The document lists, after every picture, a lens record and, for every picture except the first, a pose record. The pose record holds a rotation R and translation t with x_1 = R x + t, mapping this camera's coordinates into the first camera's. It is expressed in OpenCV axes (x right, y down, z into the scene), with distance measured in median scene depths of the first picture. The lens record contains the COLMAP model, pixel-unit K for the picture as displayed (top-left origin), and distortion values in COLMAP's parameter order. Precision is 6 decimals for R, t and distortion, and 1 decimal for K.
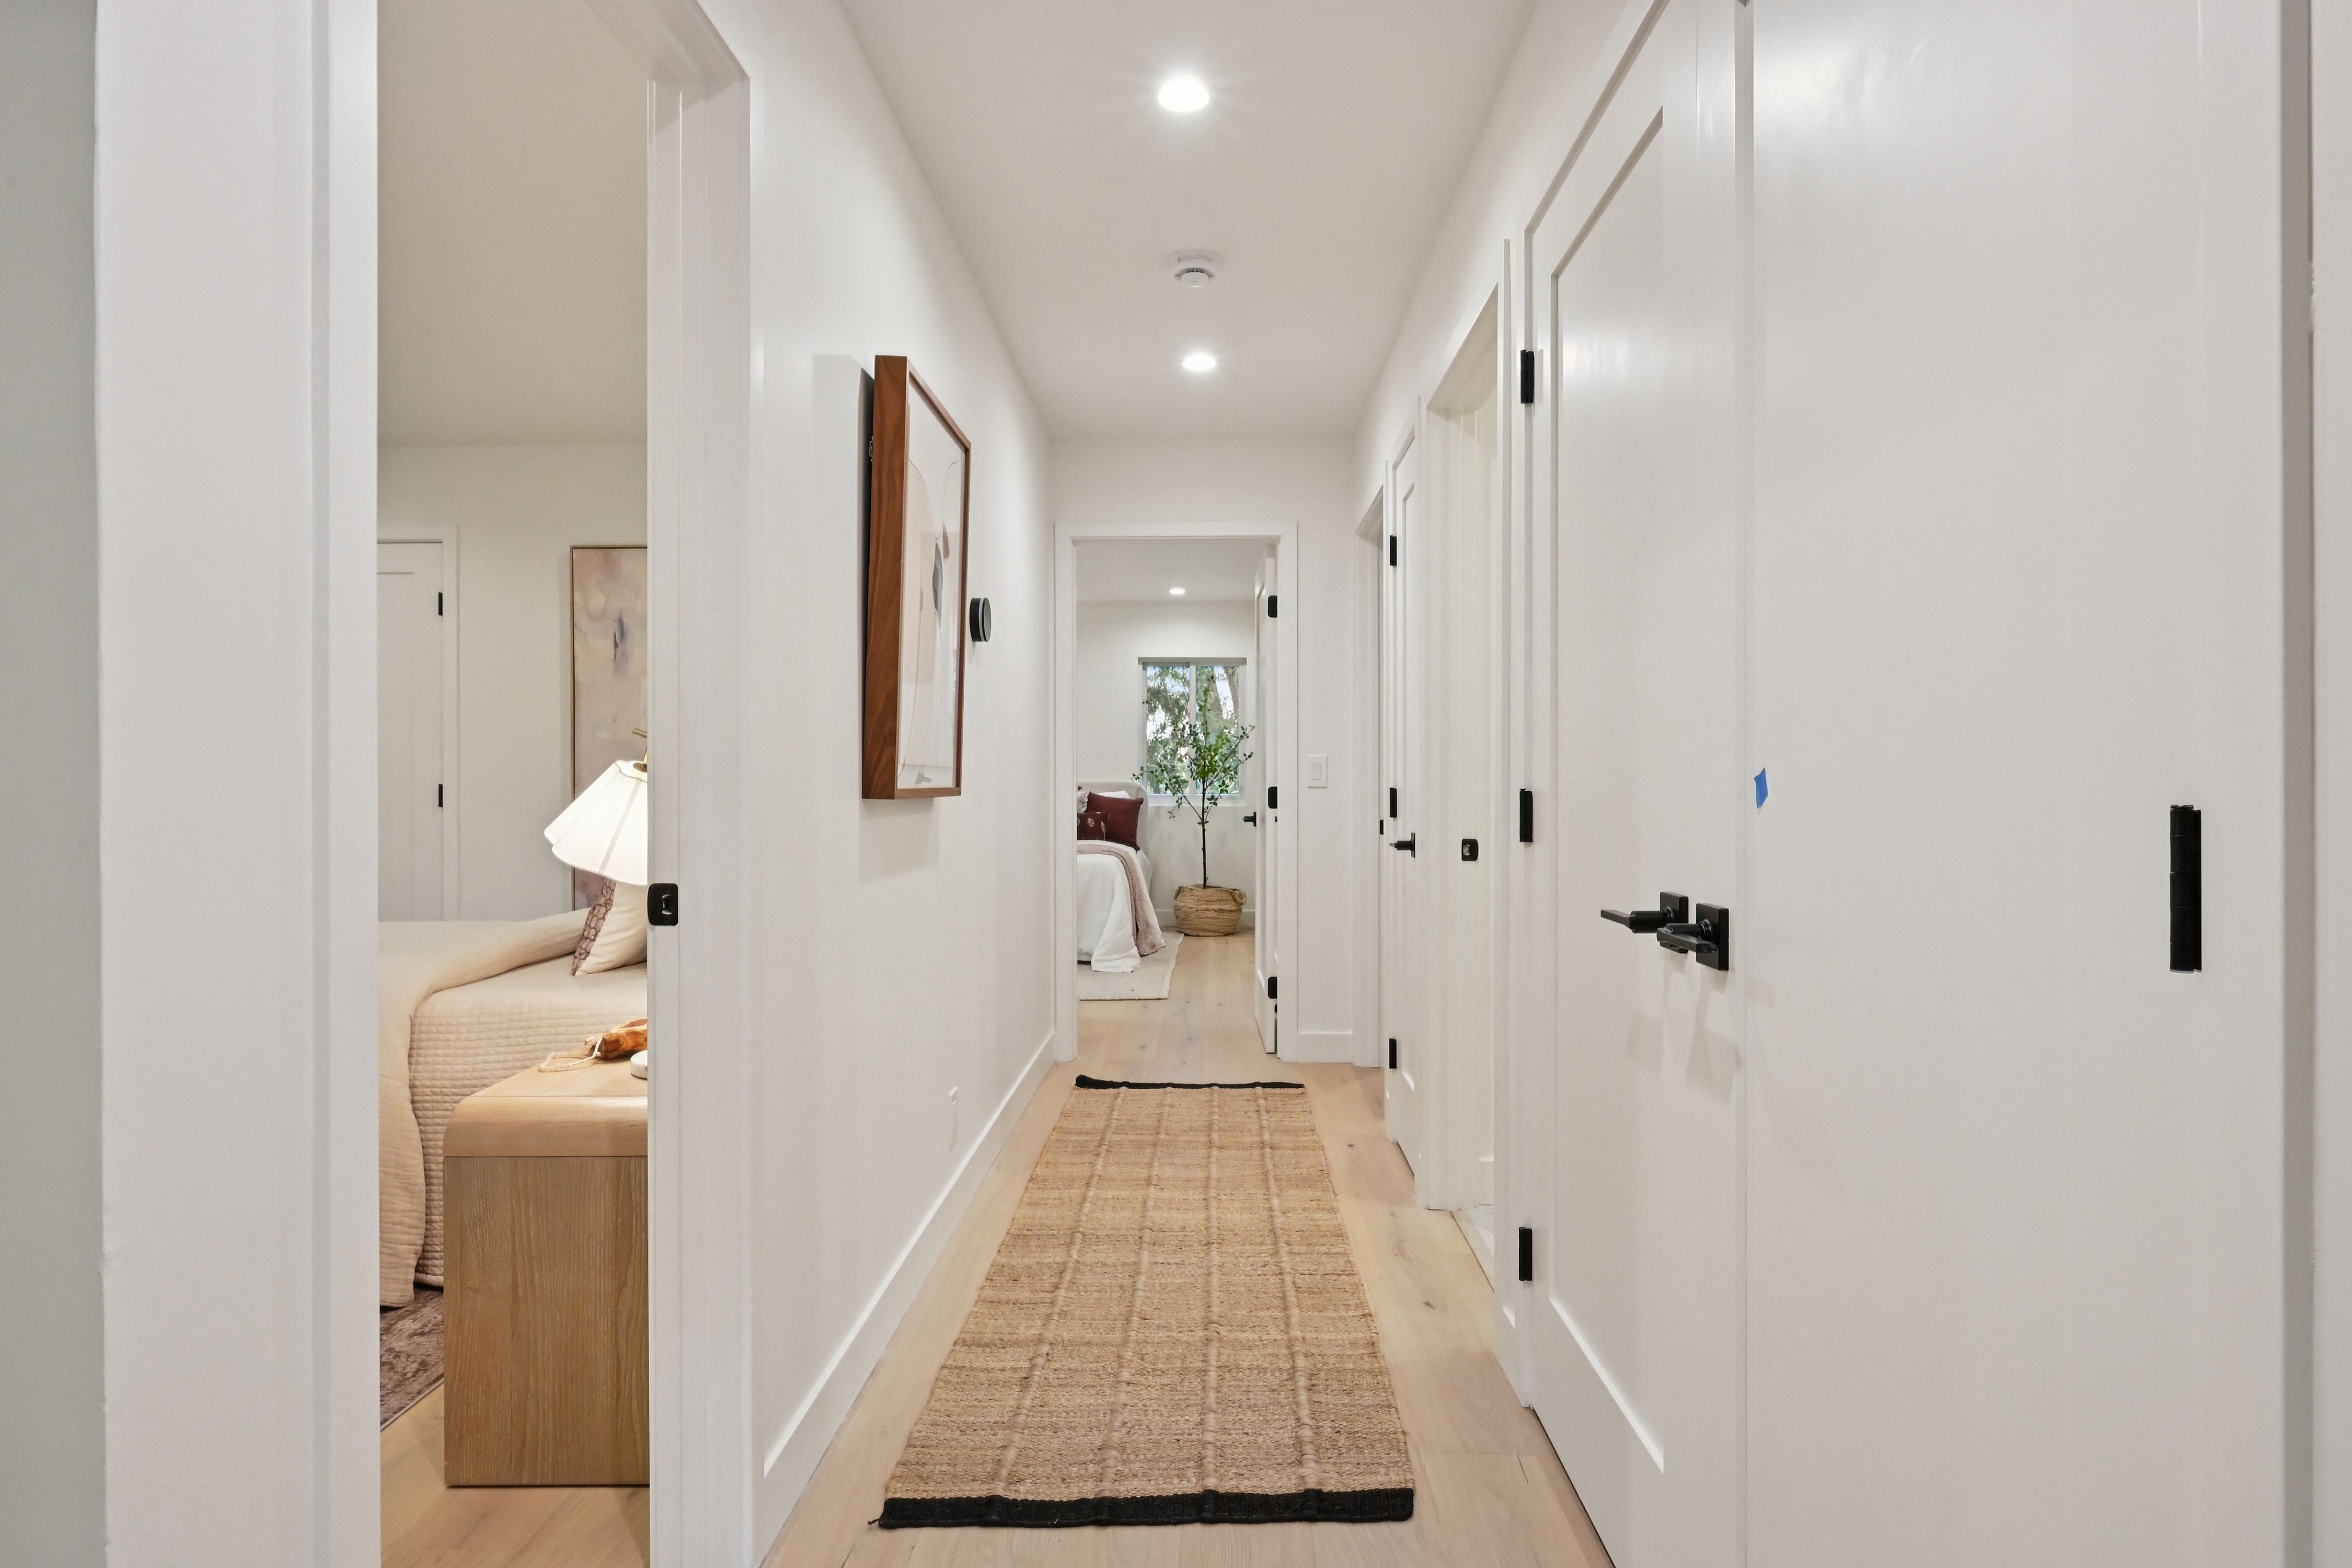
lens RADIAL K [[1288.6, 0, 1180.4], [0, 1288.6, 785.2], [0, 0, 1]] dist [0.000020, 0.000000]
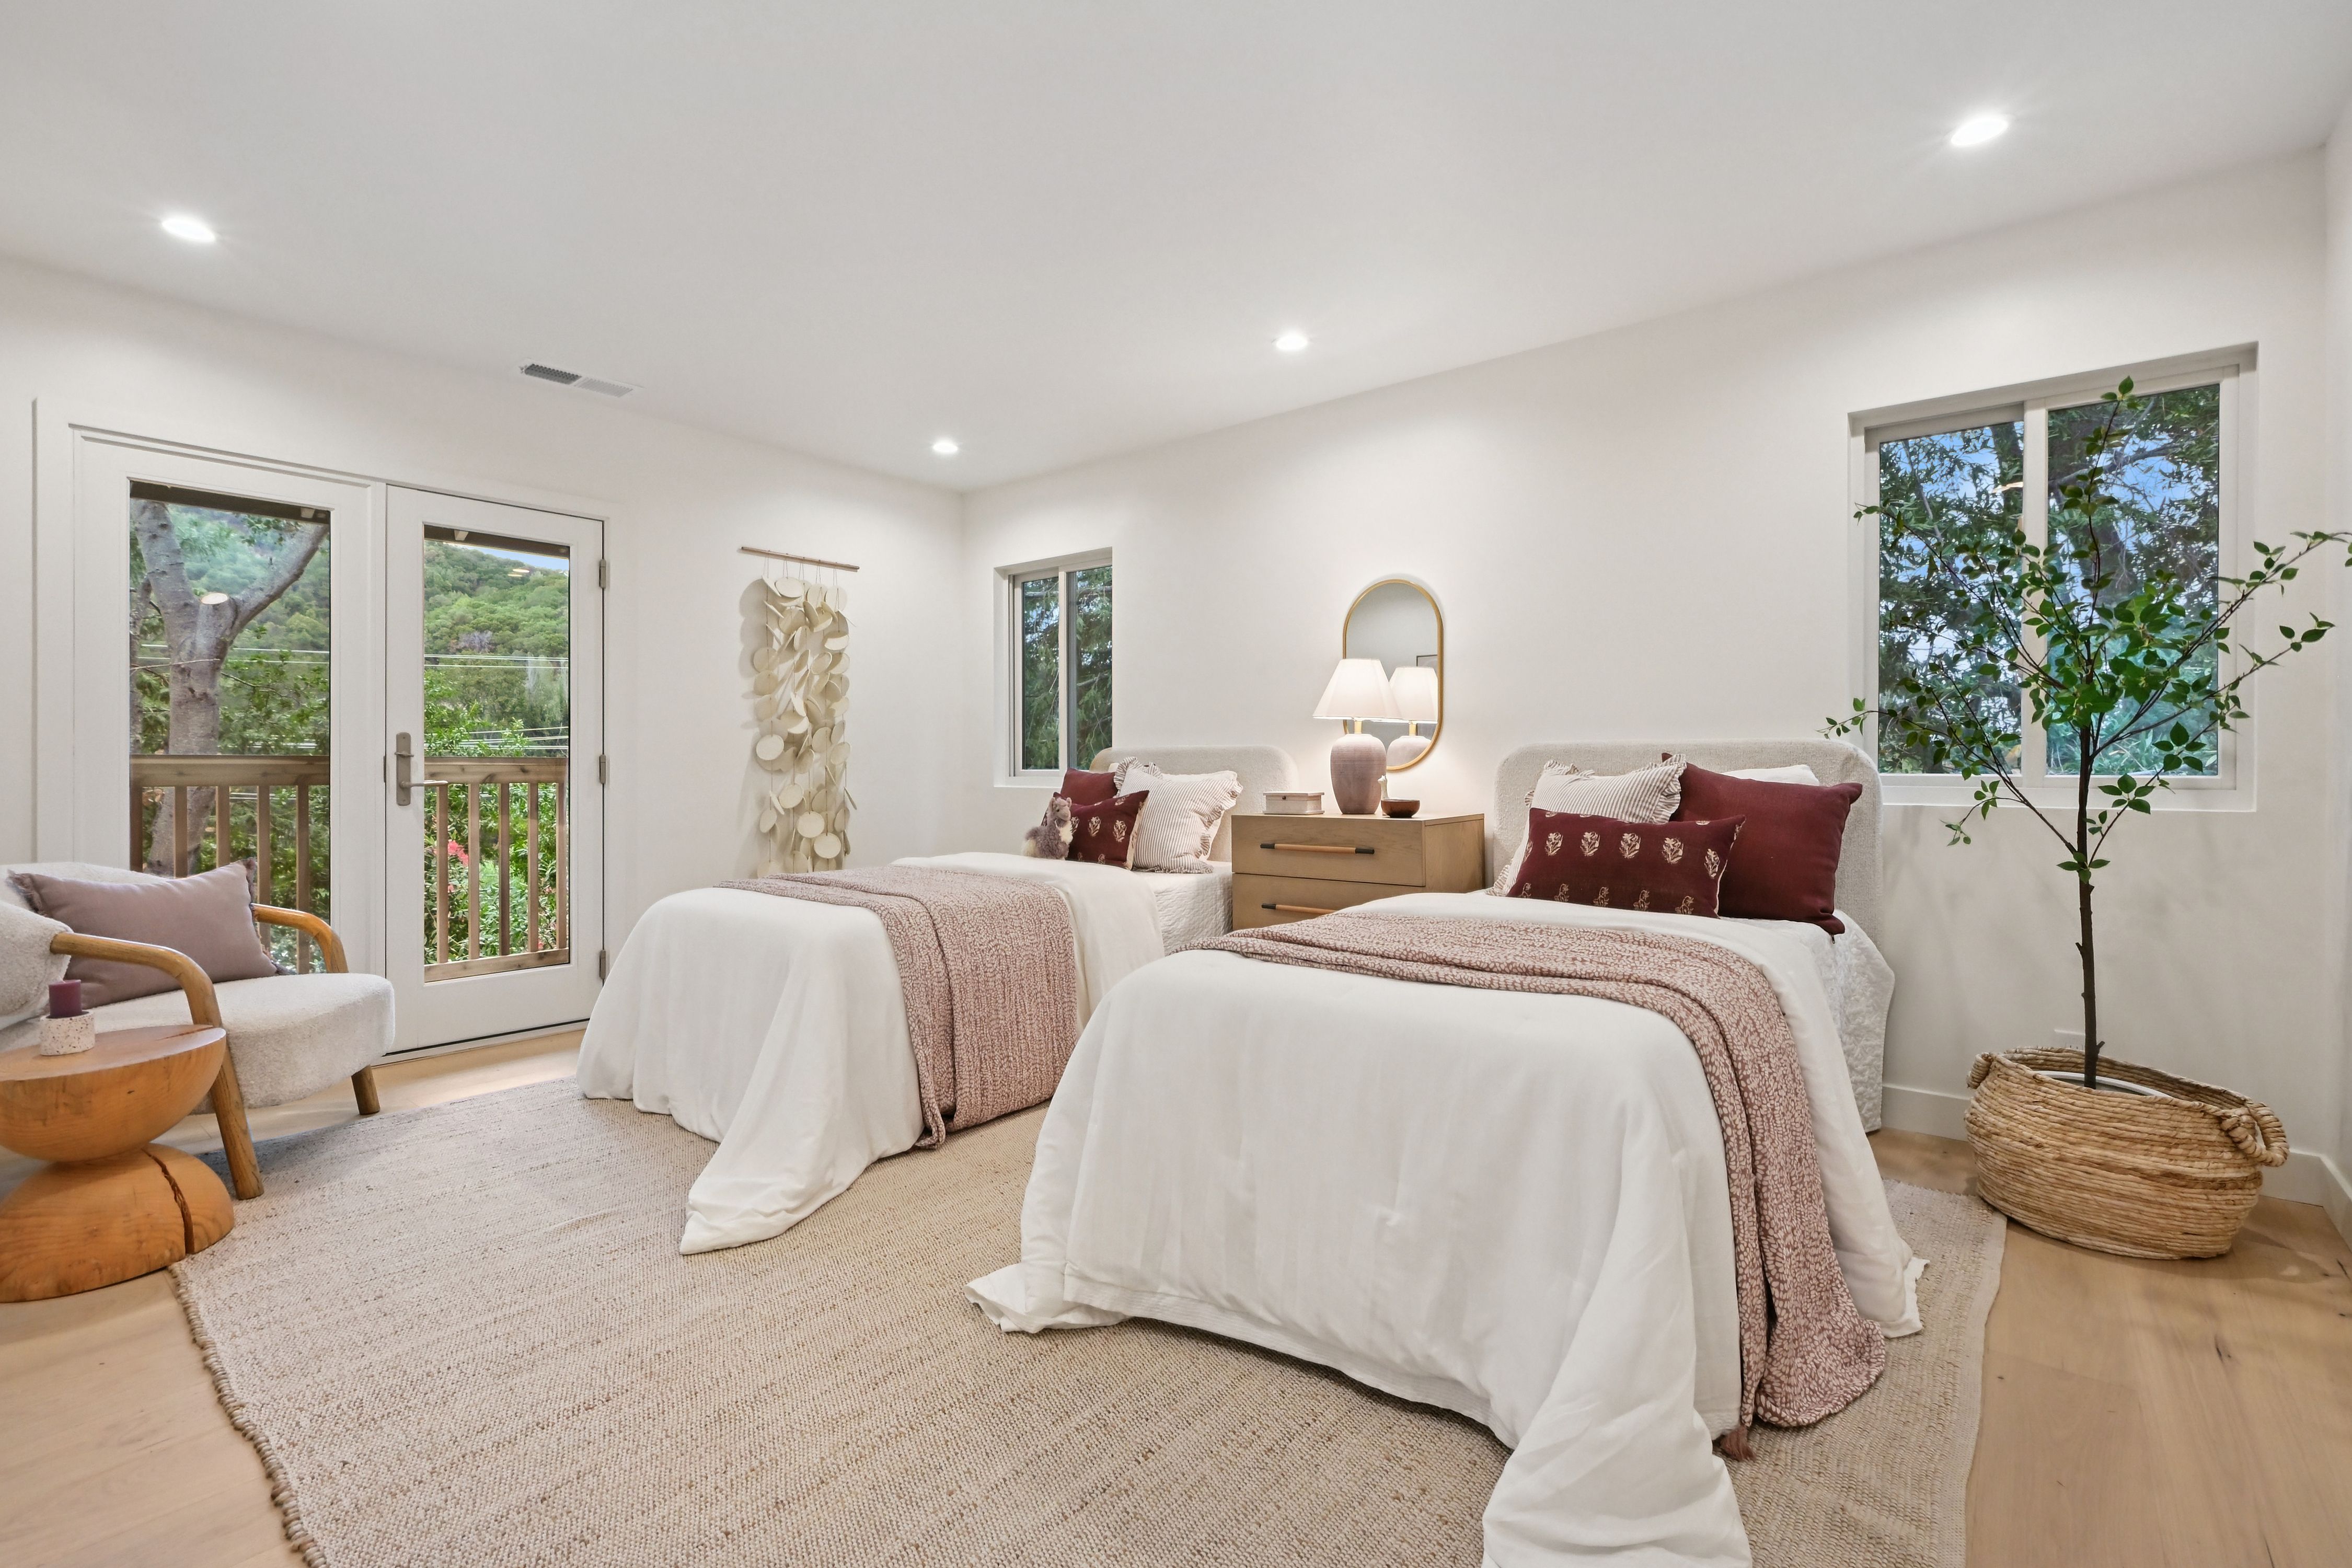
lens RADIAL K [[1057.7, 0, 1168.1], [0, 1057.7, 774.6], [0, 0, 1]] dist [0.003398, 0.000289]
pose [[0.791247, 0.003525, -0.611487, -0.000901], [-0.001386, 0.999991, 0.003972, 0.006421], [0.611495, -0.002295, 0.791245, 0.654513]]
